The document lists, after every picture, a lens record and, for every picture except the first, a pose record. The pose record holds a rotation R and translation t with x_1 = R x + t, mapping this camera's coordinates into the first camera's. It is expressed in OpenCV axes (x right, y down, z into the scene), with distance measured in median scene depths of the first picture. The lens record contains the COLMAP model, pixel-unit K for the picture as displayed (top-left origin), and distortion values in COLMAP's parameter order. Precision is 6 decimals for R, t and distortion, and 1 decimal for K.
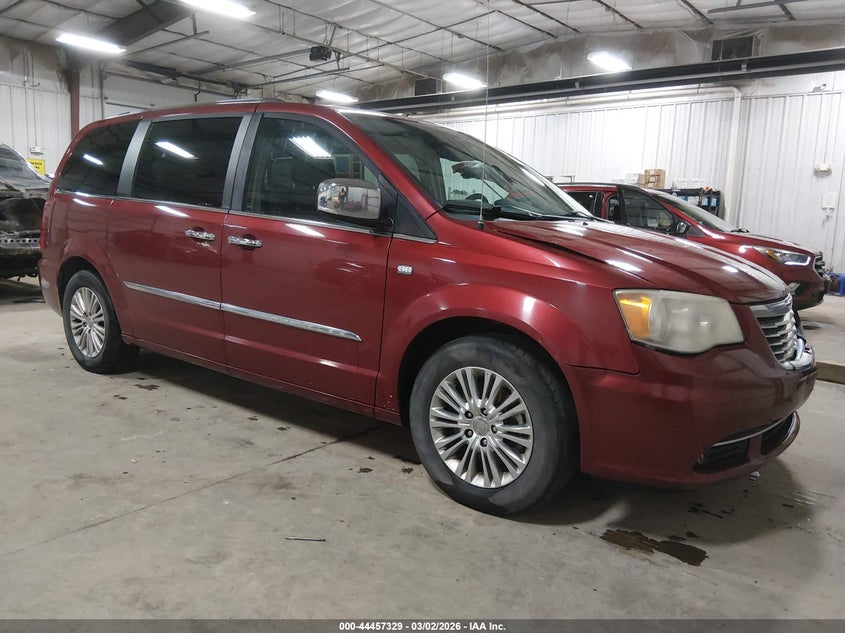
lens RADIAL K [[654.6, 0, 422.5], [0, 654.6, 316.5], [0, 0, 1]] dist [0.146474, -0.215824]
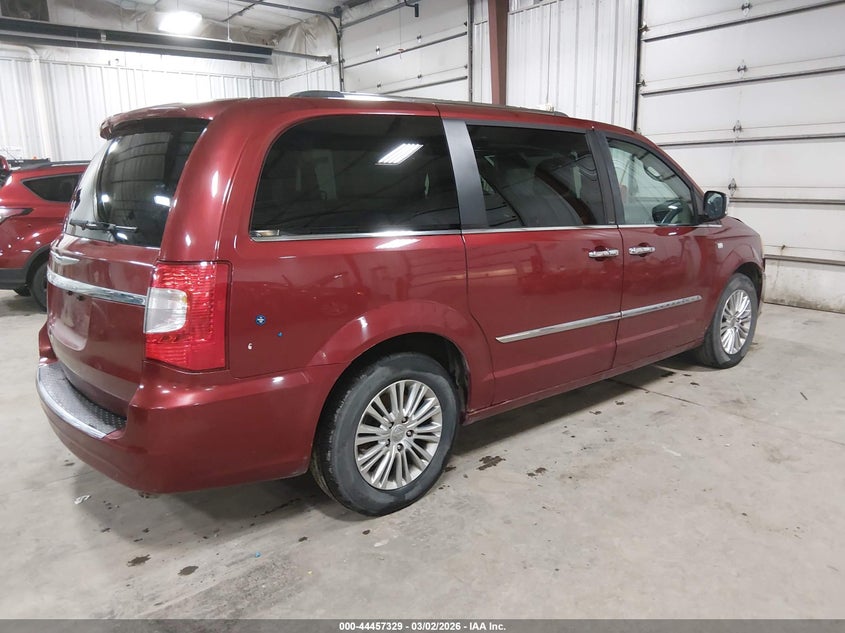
lens RADIAL K [[654.6, 0, 422.5], [0, 654.6, 316.5], [0, 0, 1]] dist [0.146474, -0.215824]
pose [[0.157805, -0.235586, 0.958956, -1.436354], [0.162480, 0.964082, 0.210108, -0.300988], [-0.974011, 0.122656, 0.190415, 1.152260]]
